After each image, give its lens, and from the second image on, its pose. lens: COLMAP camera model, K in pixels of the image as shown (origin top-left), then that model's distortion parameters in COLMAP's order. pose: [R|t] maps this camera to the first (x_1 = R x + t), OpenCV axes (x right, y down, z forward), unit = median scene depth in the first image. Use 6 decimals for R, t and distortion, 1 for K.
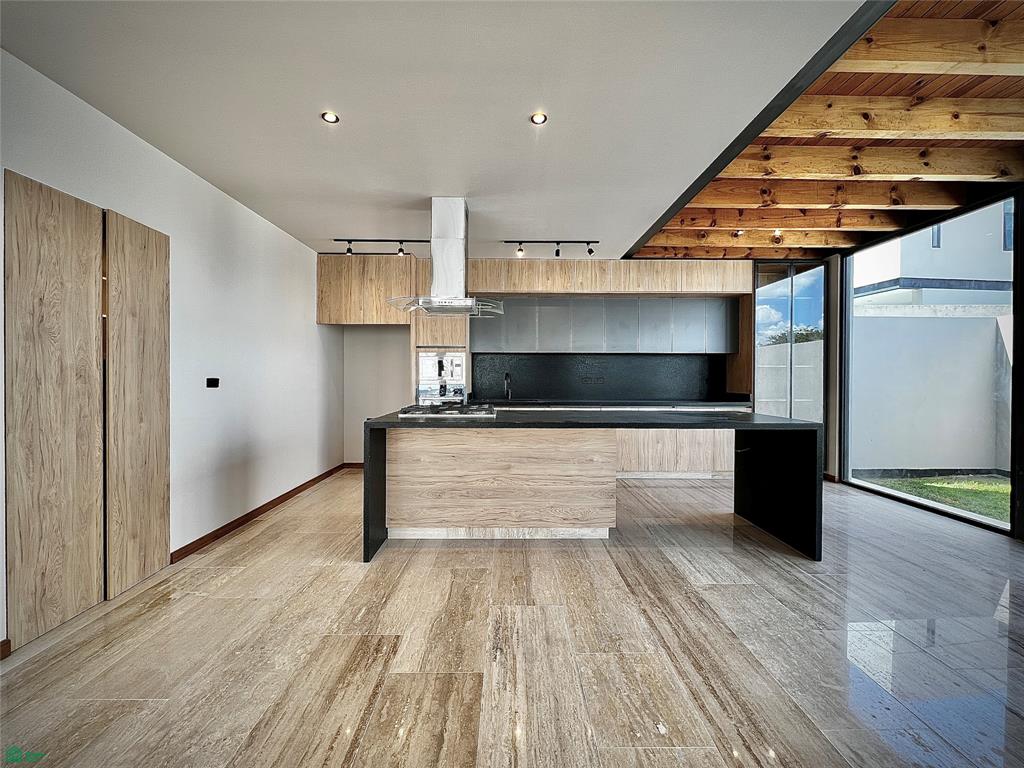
lens RADIAL K [[412.4, 0, 512.0], [0, 412.4, 379.4], [0, 0, 1]] dist [-0.003476, 0.000462]
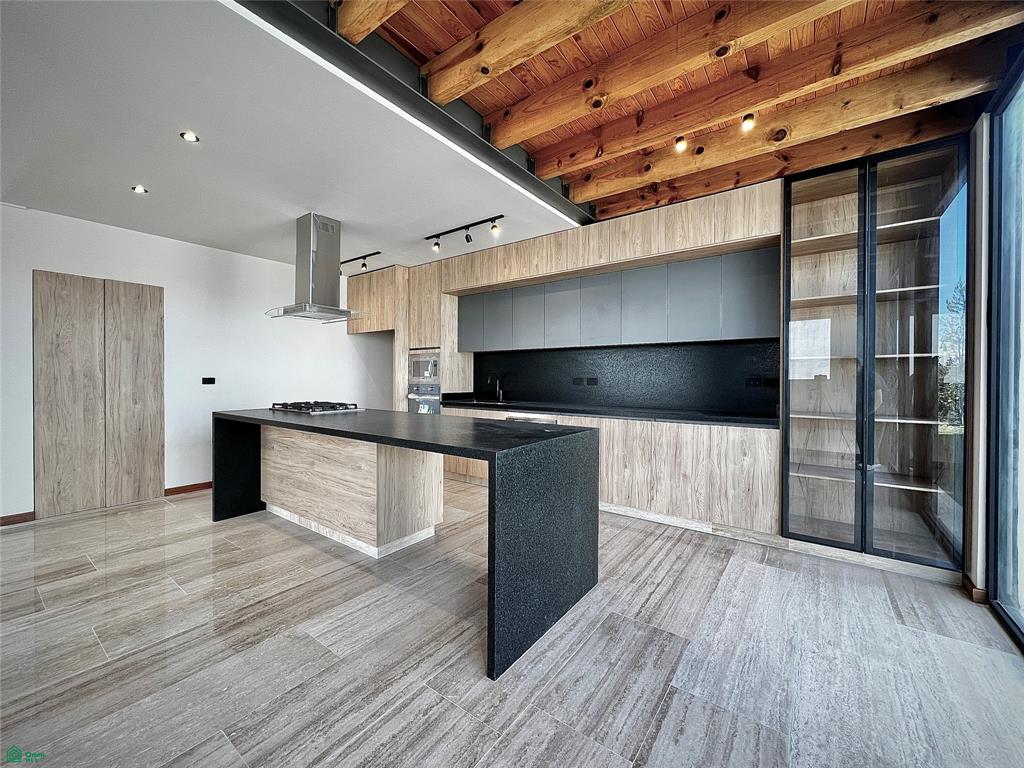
lens RADIAL K [[412.4, 0, 512.7], [0, 412.4, 378.2], [0, 0, 1]] dist [-0.003476, 0.000462]
pose [[0.795608, 0.000183, -0.605812, 1.165092], [-0.003086, 0.999988, -0.003752, 0.001096], [0.605804, 0.004855, 0.795599, 0.547791]]
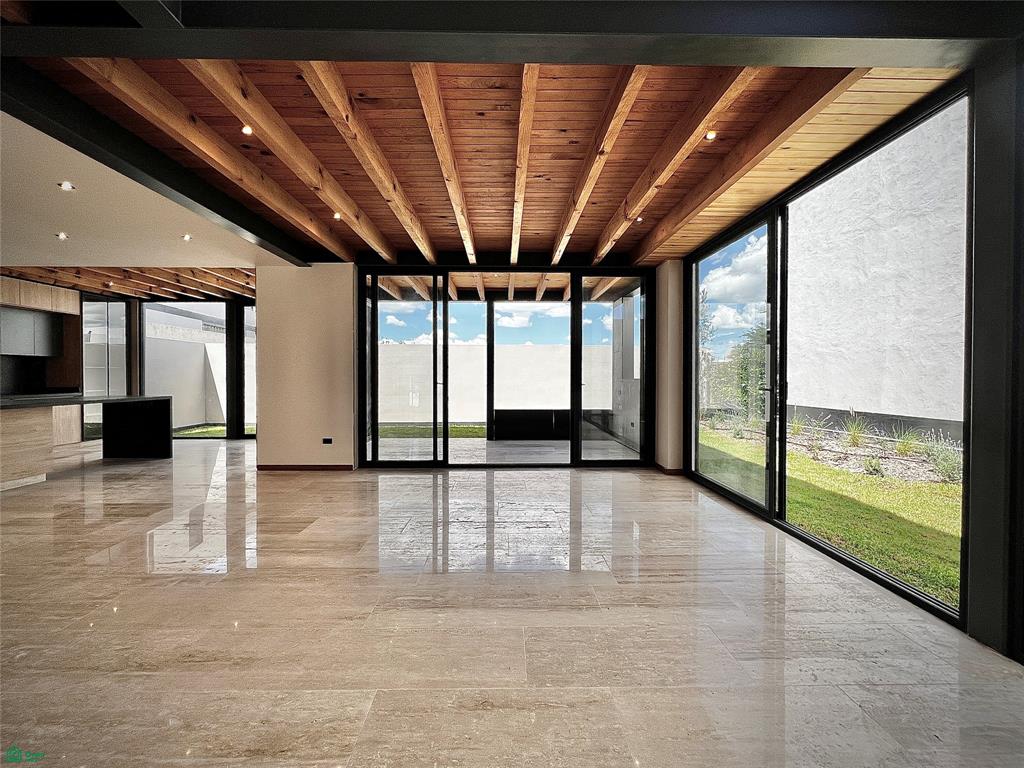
lens RADIAL K [[412.4, 0, 512.5], [0, 412.4, 378.5], [0, 0, 1]] dist [-0.003476, 0.000462]
pose [[-0.001009, -0.010774, 0.999941, -1.486777], [0.009469, 0.999897, 0.010783, 0.006872], [-0.999955, 0.009479, -0.000907, -0.851523]]
